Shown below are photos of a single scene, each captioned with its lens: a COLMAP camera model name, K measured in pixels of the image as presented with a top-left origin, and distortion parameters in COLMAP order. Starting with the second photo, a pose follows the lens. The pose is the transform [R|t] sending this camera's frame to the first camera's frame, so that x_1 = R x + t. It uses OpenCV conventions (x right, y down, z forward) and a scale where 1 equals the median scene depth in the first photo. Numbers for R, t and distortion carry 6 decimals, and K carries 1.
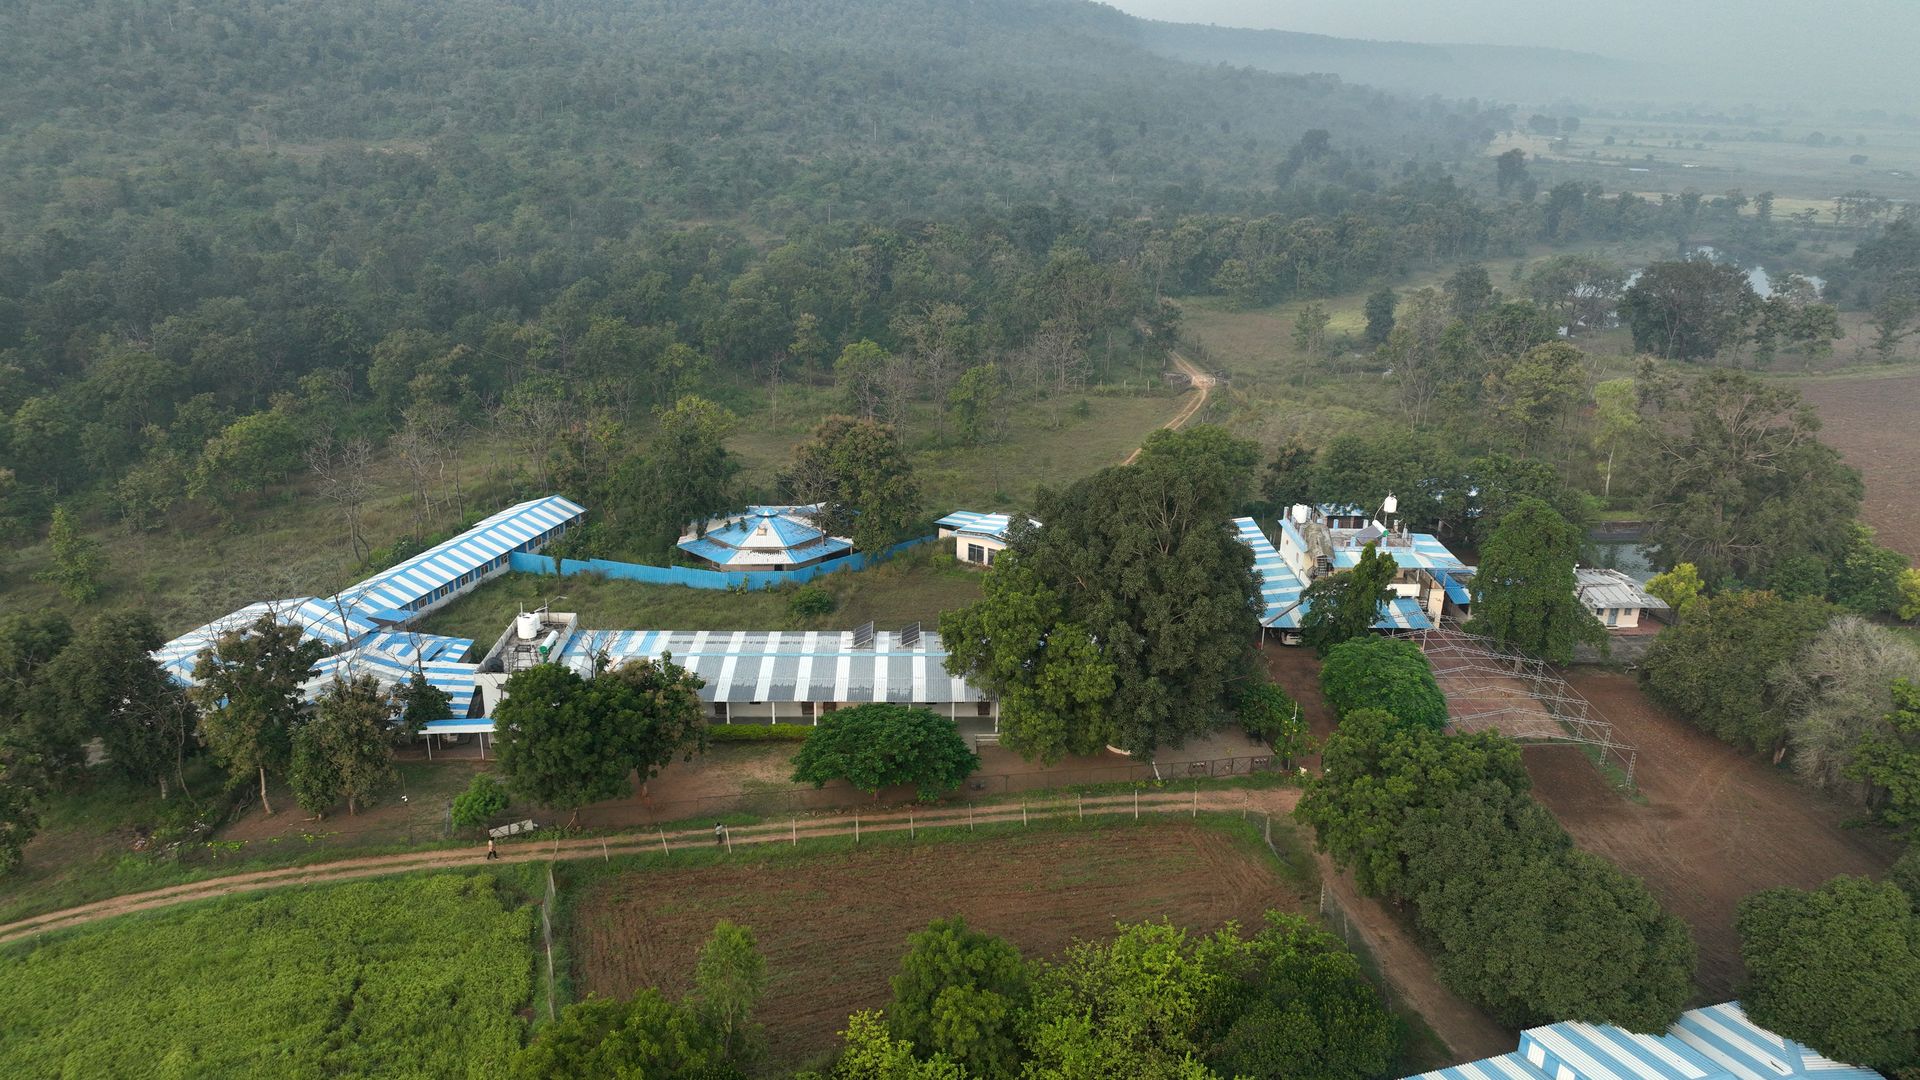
lens RADIAL K [[1382.2, 0, 960.0], [0, 1382.2, 540.0], [0, 0, 1]] dist [0.003361, 0.002338]
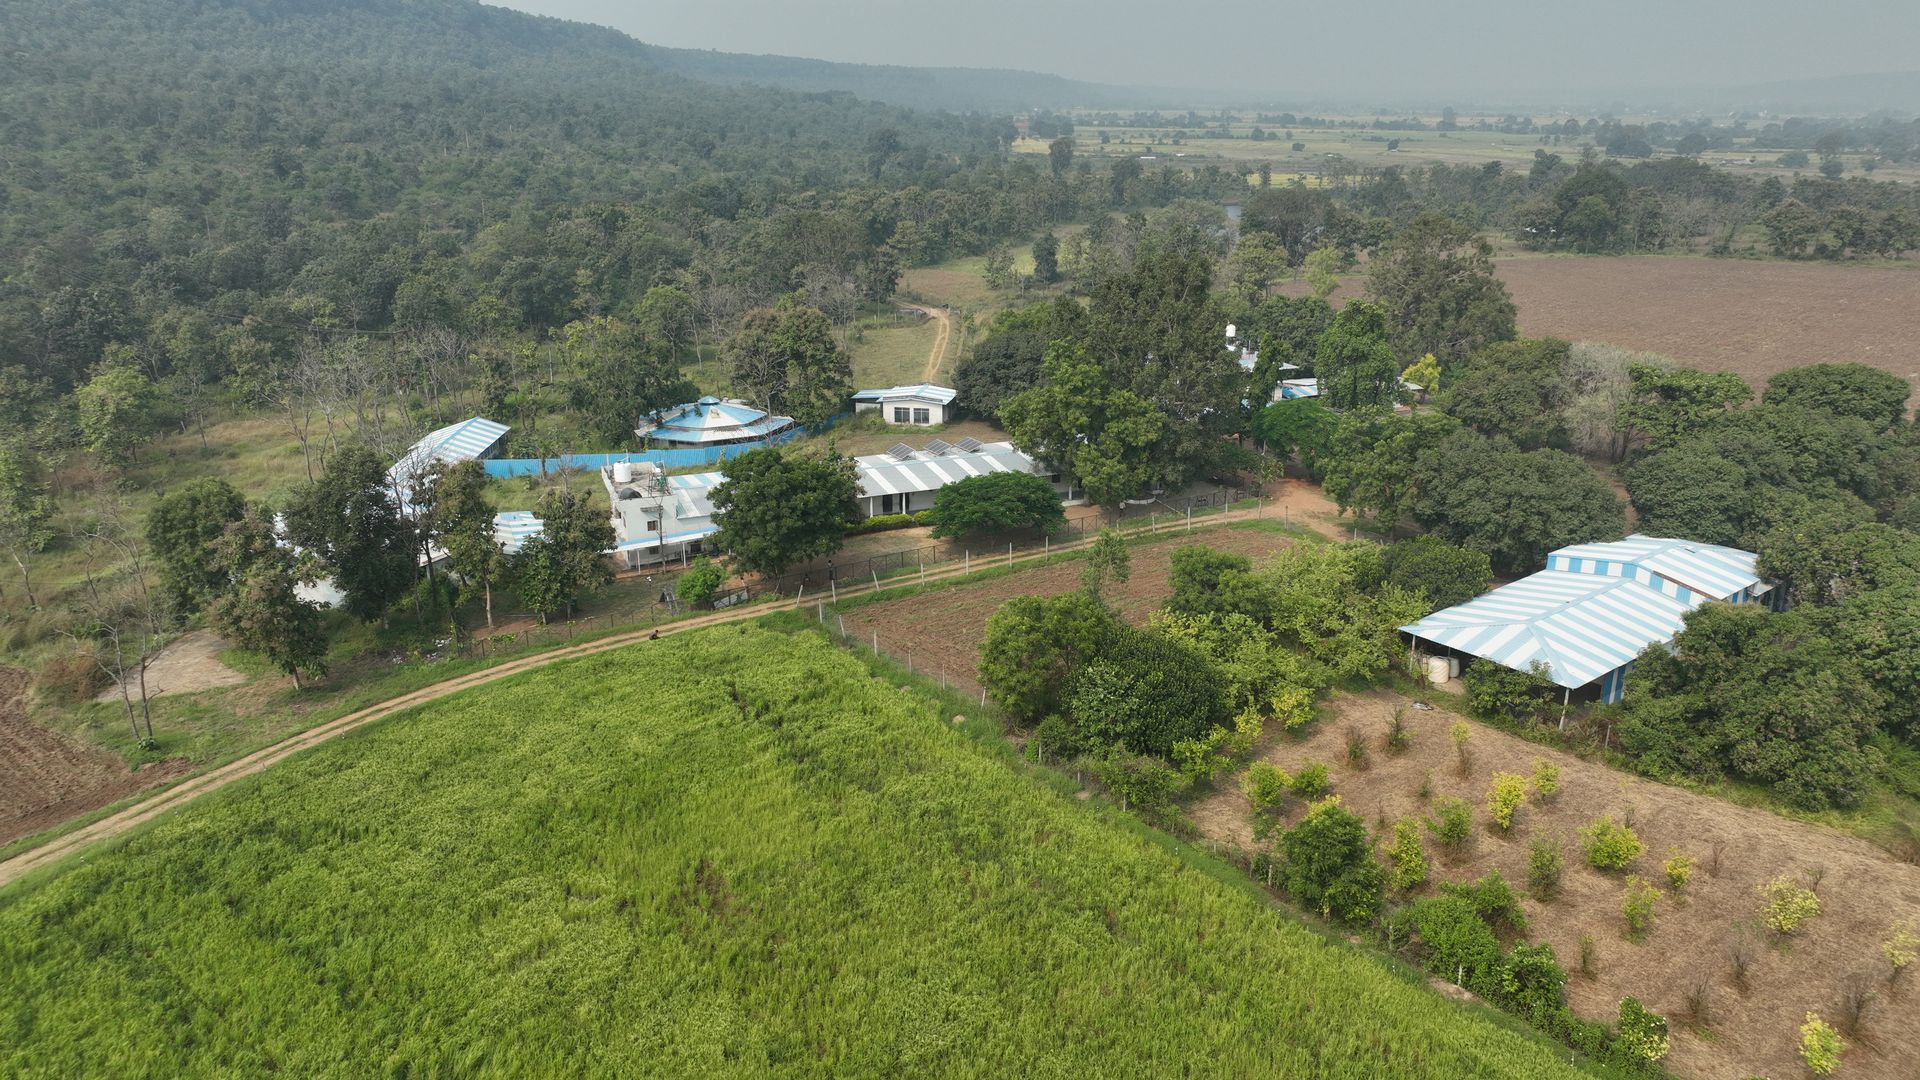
lens RADIAL K [[1382.2, 0, 960.0], [0, 1382.2, 540.0], [0, 0, 1]] dist [0.003361, 0.002338]
pose [[0.932009, -0.126935, 0.339480, -0.347443], [0.135629, 0.990758, -0.001902, 0.121434], [-0.336101, 0.047816, 0.940611, -0.108965]]
